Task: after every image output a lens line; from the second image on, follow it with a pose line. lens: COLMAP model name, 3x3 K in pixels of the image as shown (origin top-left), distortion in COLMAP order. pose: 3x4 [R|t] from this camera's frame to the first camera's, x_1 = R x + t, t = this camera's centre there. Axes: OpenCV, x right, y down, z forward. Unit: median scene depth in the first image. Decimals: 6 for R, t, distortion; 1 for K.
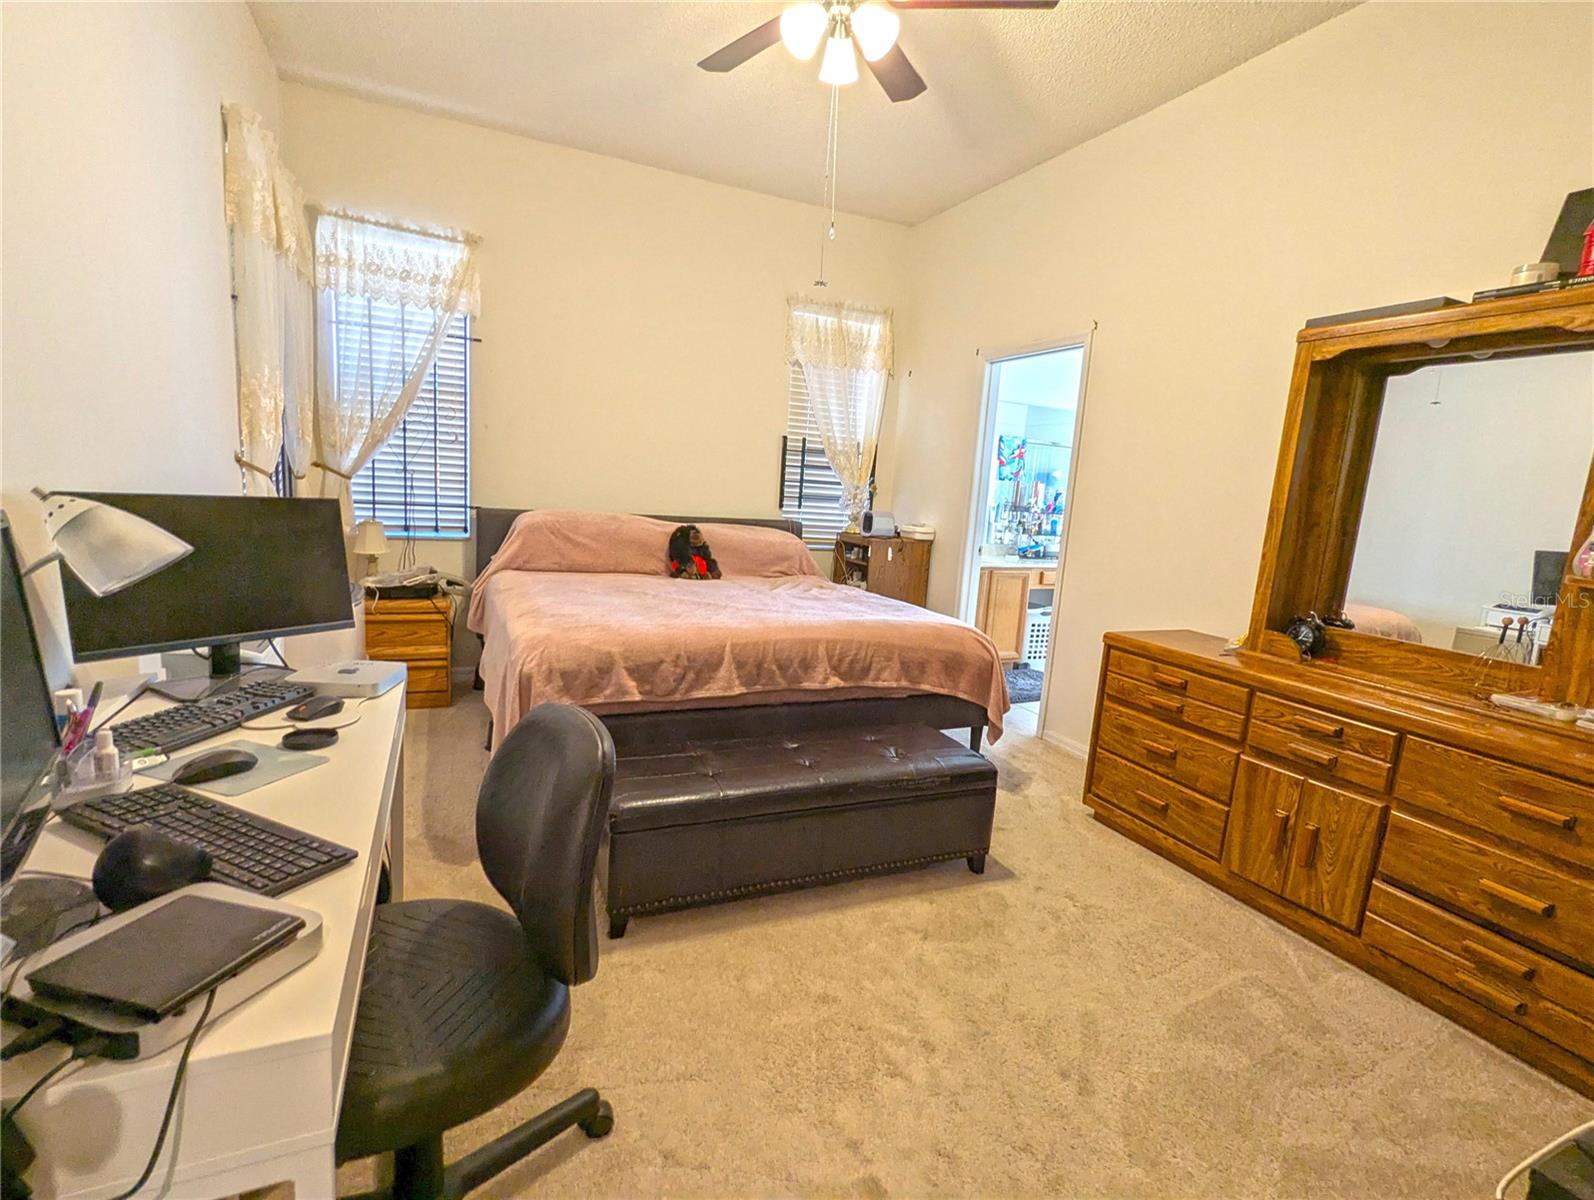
lens RADIAL K [[751.2, 0, 797.1], [0, 751.2, 601.5], [0, 0, 1]] dist [-0.001837, 0.001589]
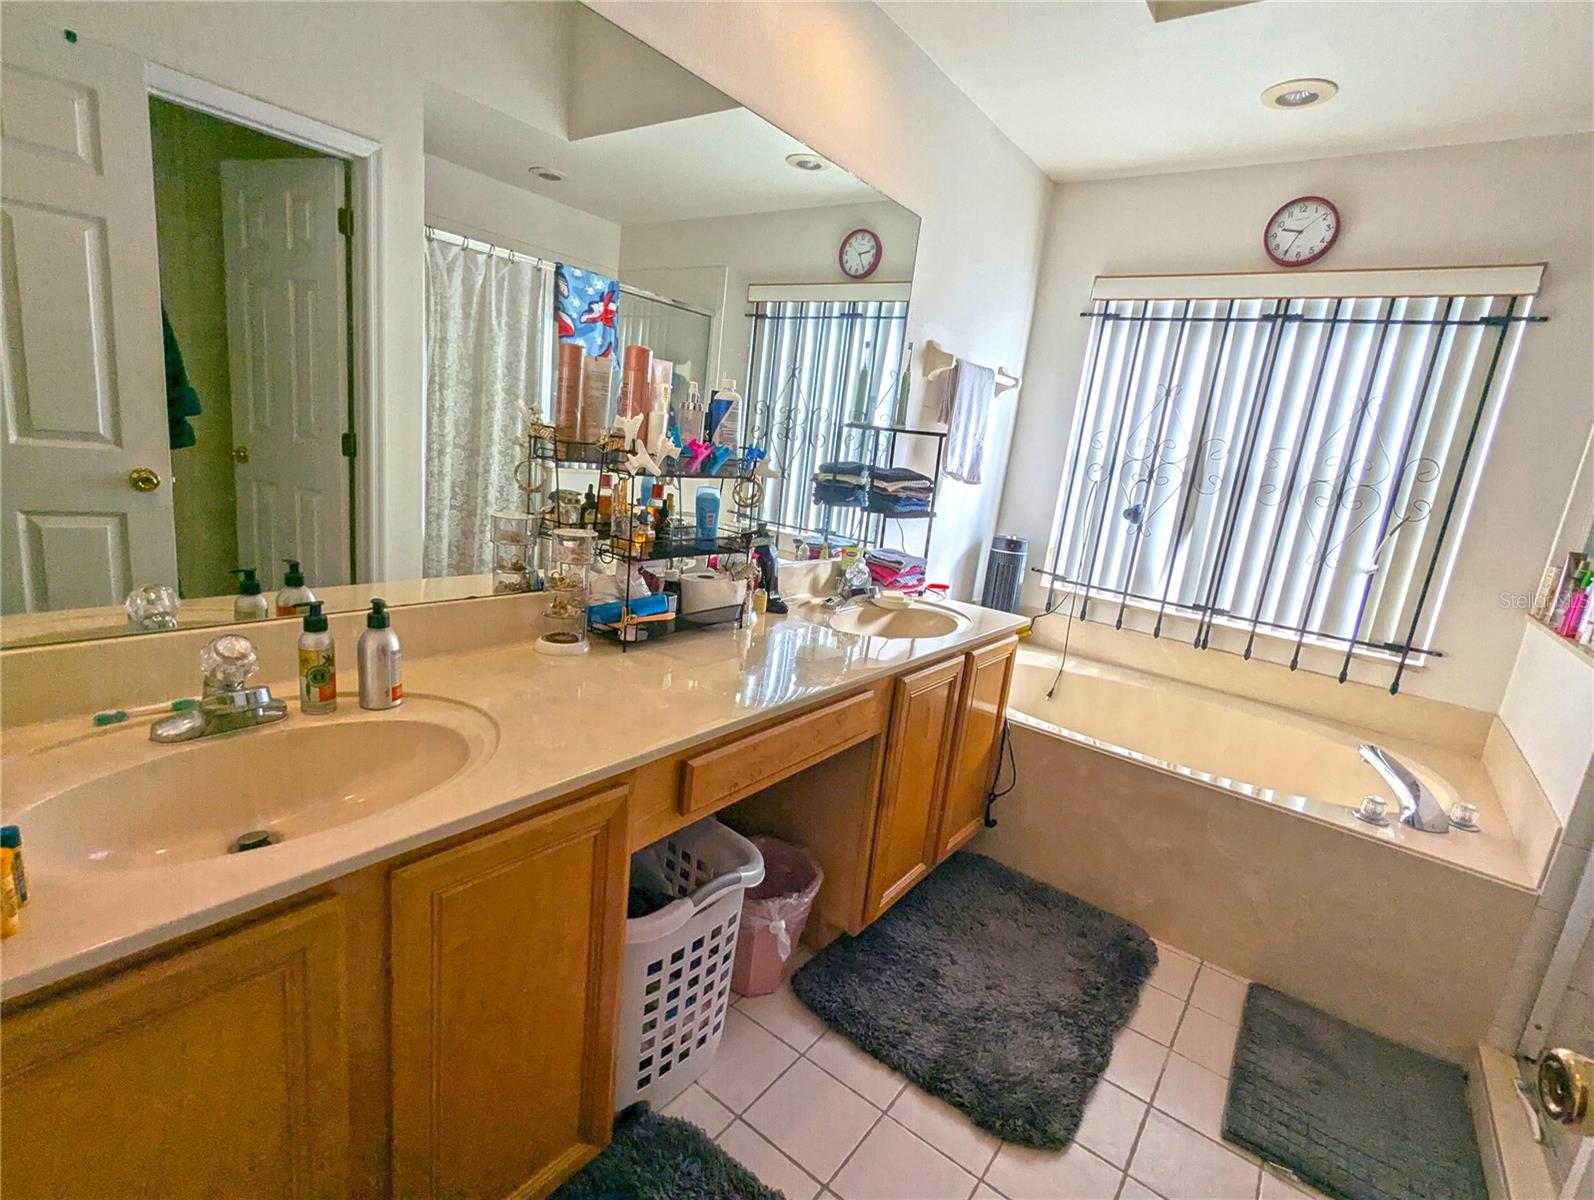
lens RADIAL K [[751.2, 0, 799.1], [0, 751.2, 598.2], [0, 0, 1]] dist [-0.001837, 0.001589]
pose [[0.876618, -0.069500, 0.476142, 0.232912], [0.020589, 0.994026, 0.107186, -0.100025], [-0.480747, -0.084158, 0.872811, 0.728719]]
